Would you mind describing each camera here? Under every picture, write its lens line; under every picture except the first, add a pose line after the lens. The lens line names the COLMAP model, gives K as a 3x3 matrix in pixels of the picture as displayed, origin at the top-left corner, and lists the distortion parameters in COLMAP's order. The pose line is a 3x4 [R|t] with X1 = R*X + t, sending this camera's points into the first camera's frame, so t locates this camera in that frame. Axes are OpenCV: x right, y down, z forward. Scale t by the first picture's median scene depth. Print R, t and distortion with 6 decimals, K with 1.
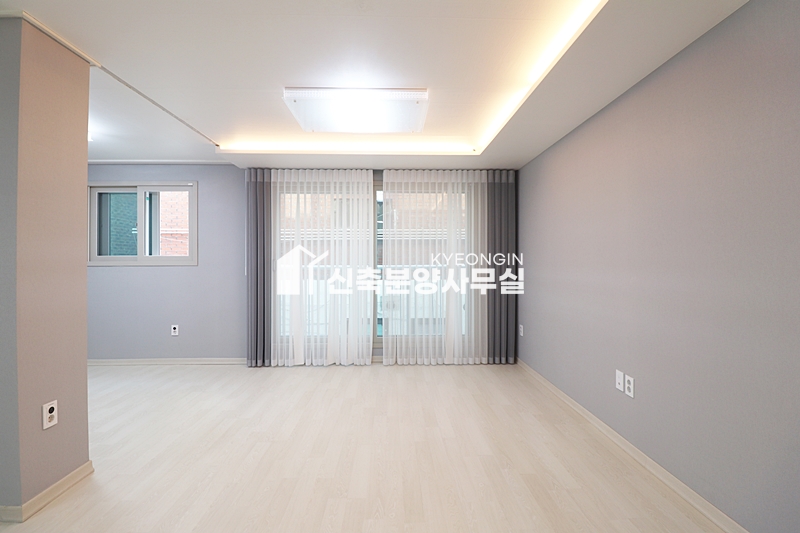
lens RADIAL K [[369.8, 0, 403.8], [0, 369.8, 260.4], [0, 0, 1]] dist [0.000274, -0.013191]
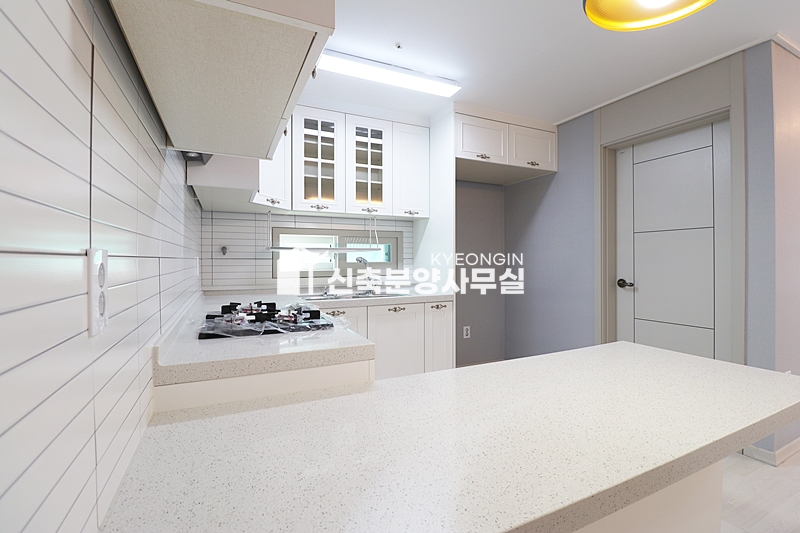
lens RADIAL K [[369.8, 0, 403.8], [0, 369.8, 260.4], [0, 0, 1]] dist [0.000274, -0.013191]
pose [[0.404756, 0.003393, -0.914419, -0.181882], [0.007240, 0.999950, 0.006915, 0.011994], [0.914396, -0.009419, 0.404711, -0.231984]]
